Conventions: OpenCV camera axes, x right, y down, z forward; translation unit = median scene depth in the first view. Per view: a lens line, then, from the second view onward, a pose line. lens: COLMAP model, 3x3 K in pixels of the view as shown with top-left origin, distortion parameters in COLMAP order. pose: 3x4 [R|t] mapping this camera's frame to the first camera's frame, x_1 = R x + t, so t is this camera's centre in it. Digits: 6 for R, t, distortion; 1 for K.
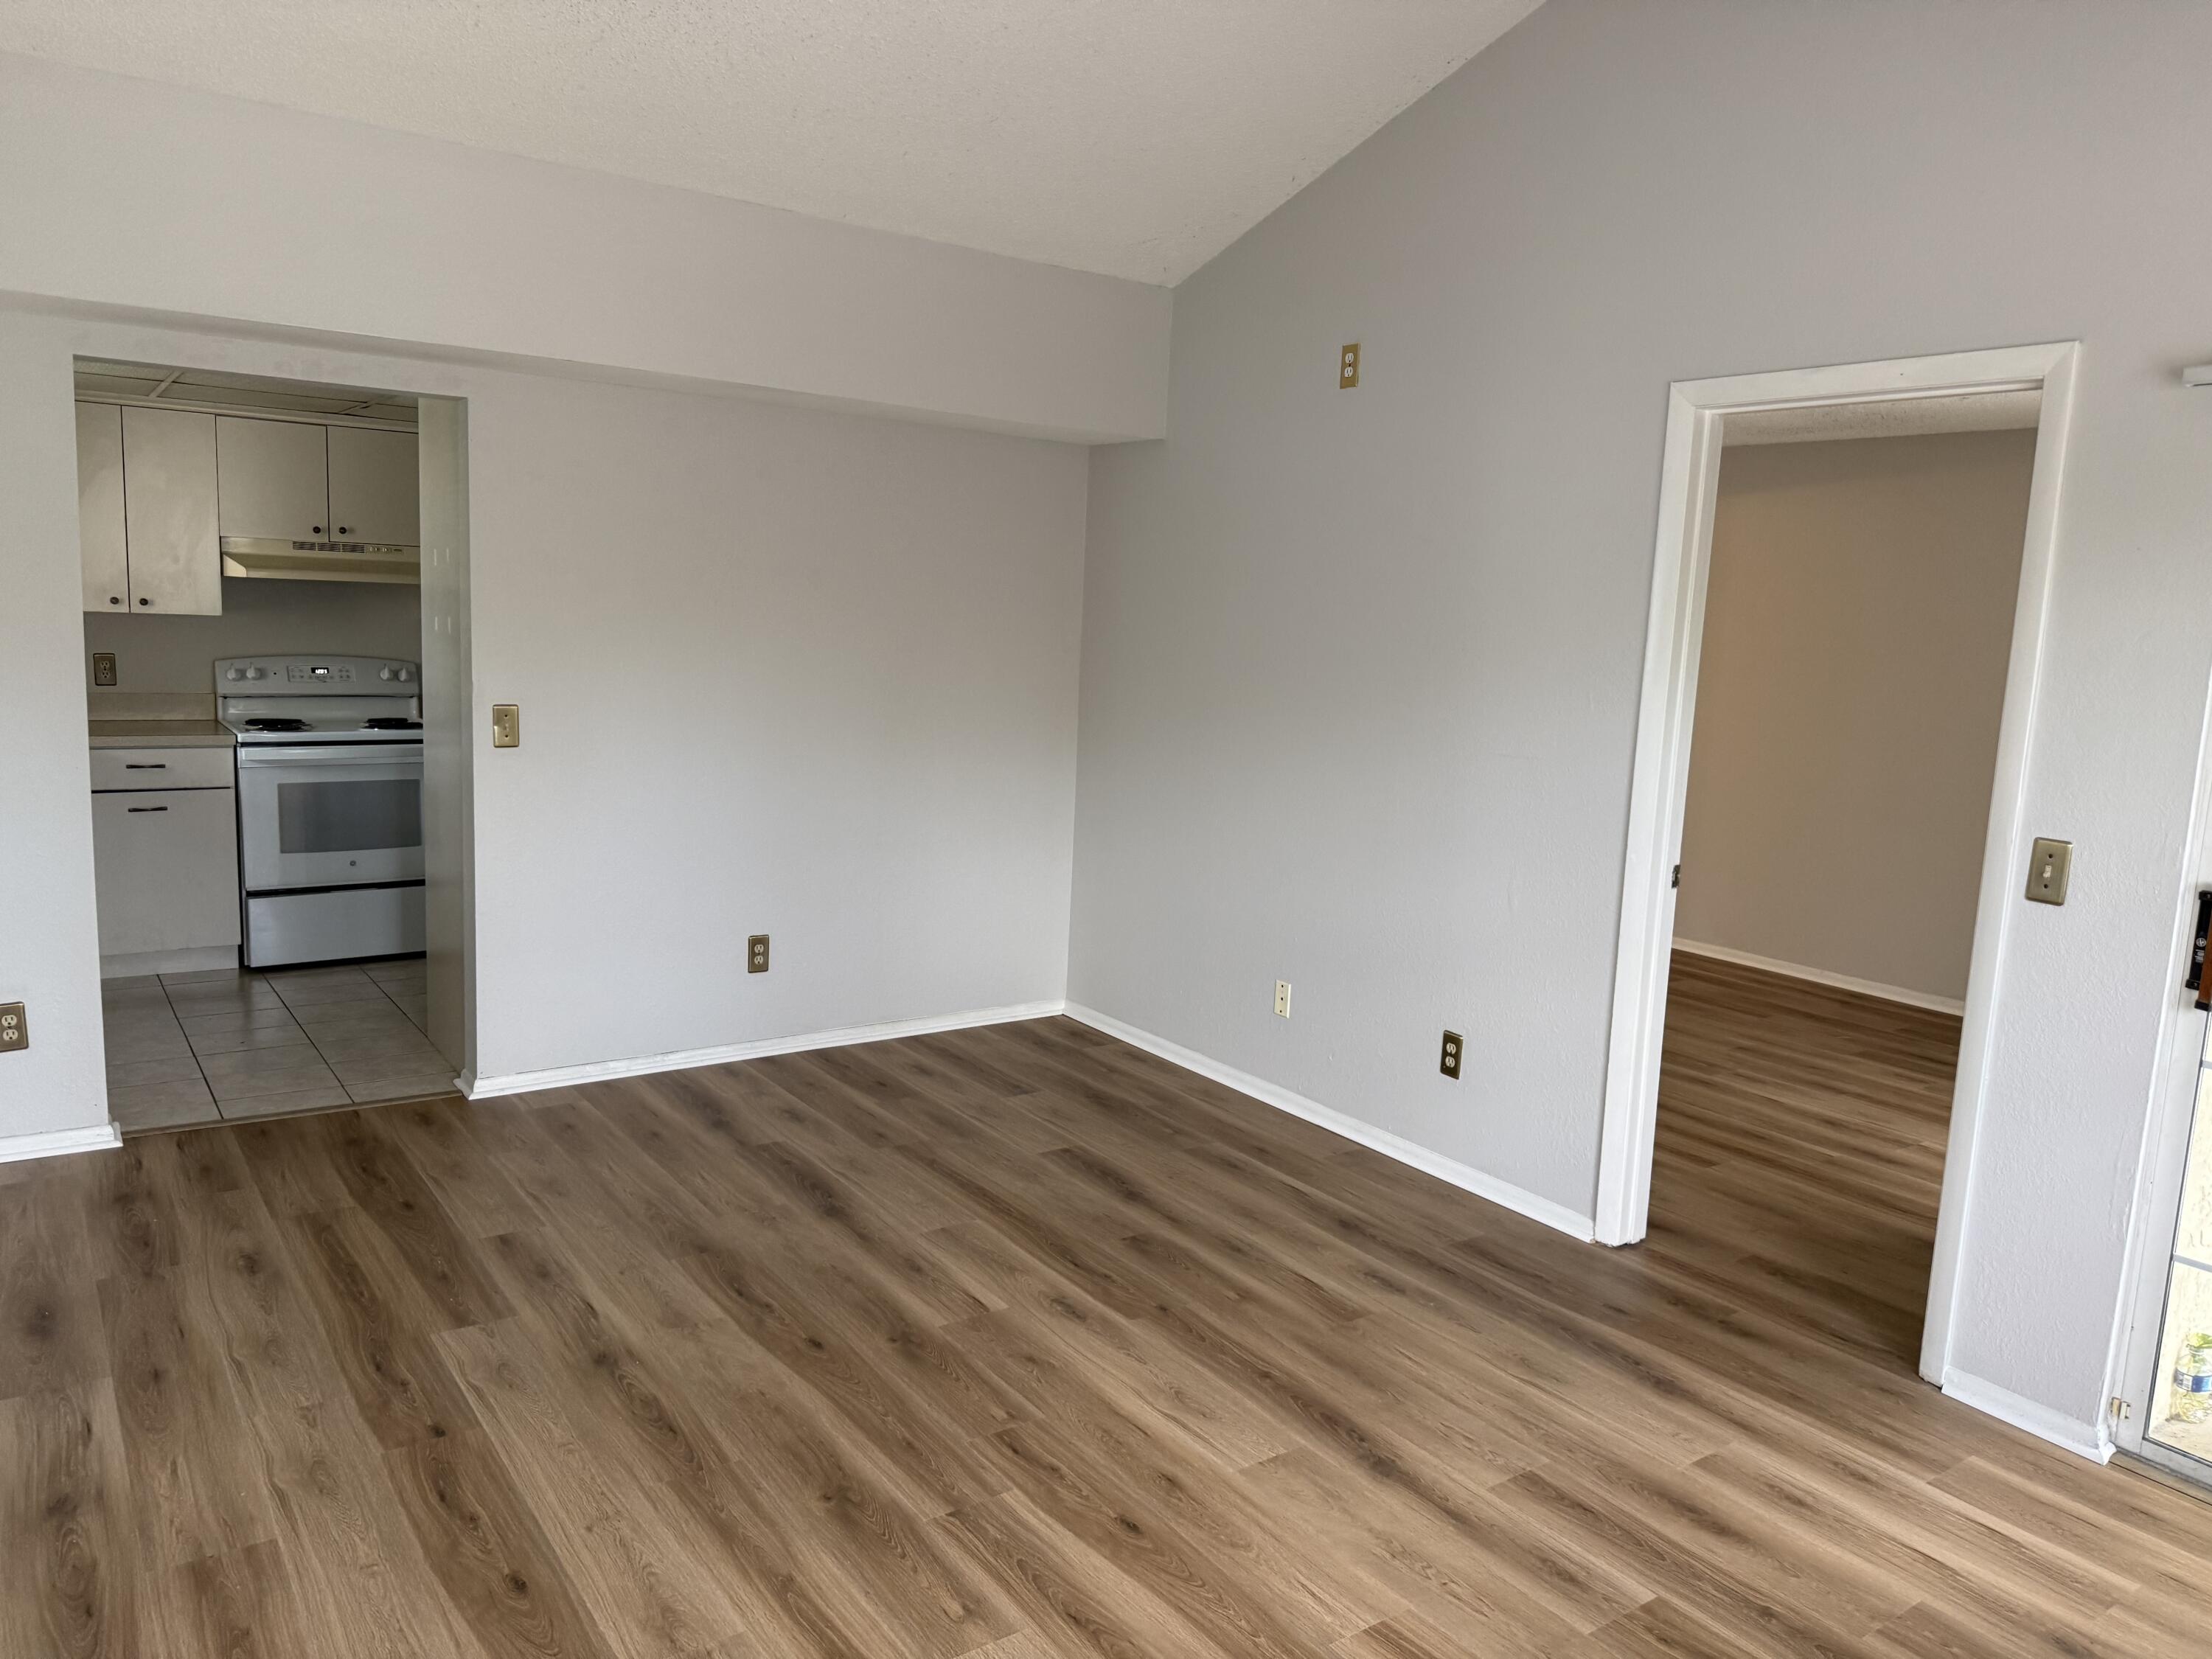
lens RADIAL K [[1554.4, 0, 1106.0], [0, 1554.4, 829.5], [0, 0, 1]] dist [0.051393, -0.068449]
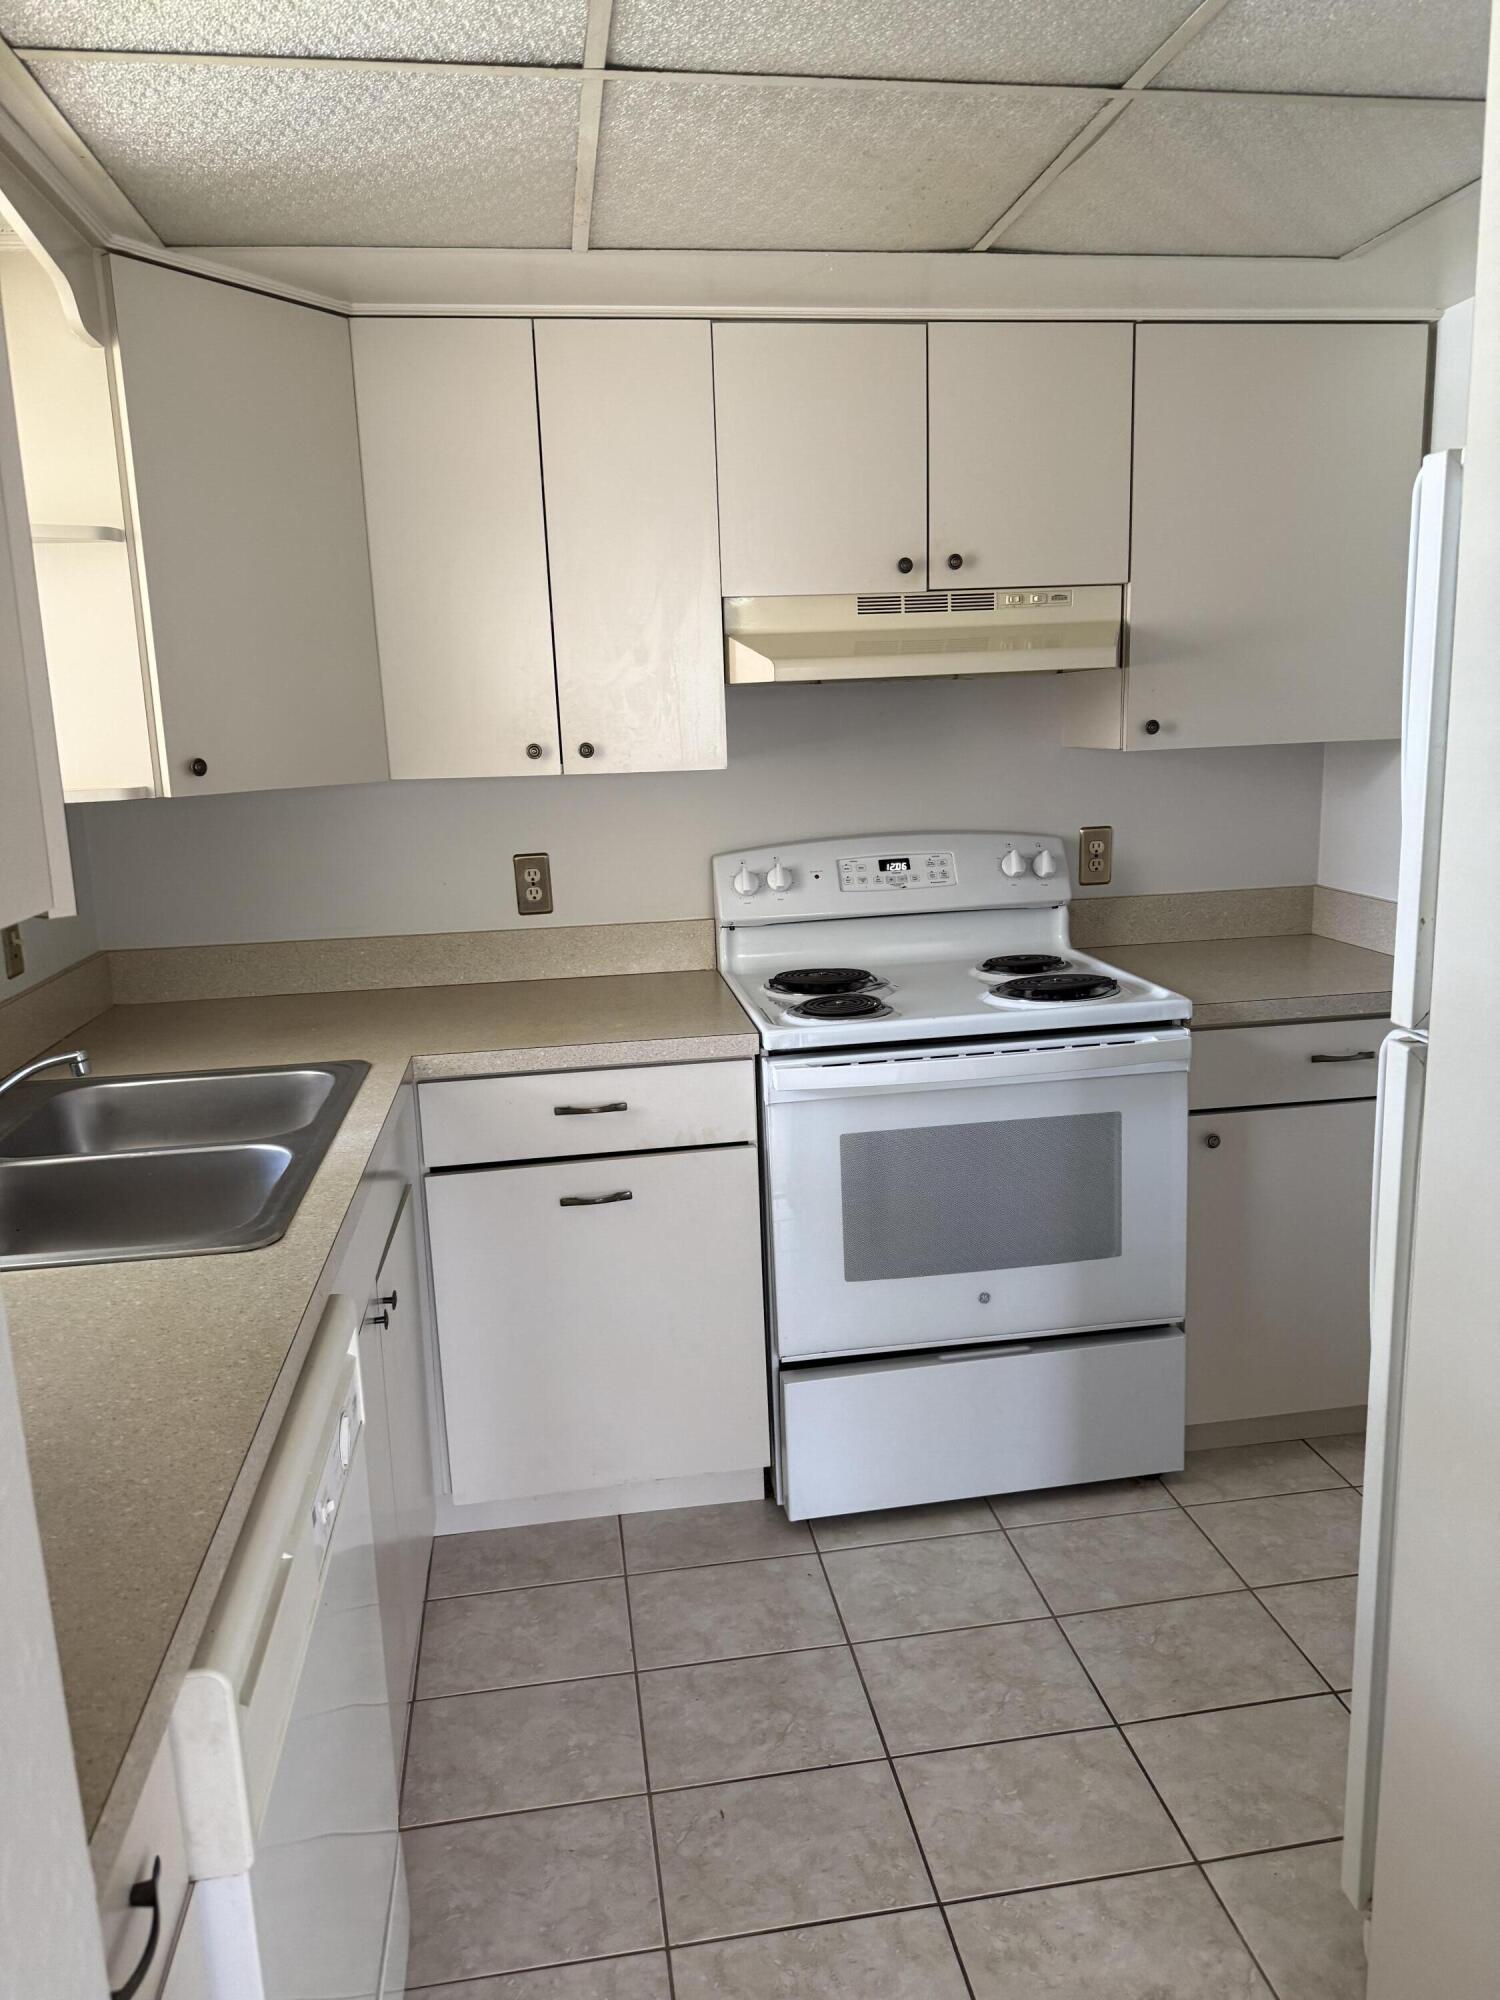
lens RADIAL K [[1405.5, 0, 750.0], [0, 1405.5, 1000.0], [0, 0, 1]] dist [0.051393, -0.068449]
pose [[0.888305, 0.015607, -0.458988, -0.351468], [0.011033, 0.998409, 0.055302, -0.087556], [0.459121, -0.054189, 0.886720, 0.605893]]
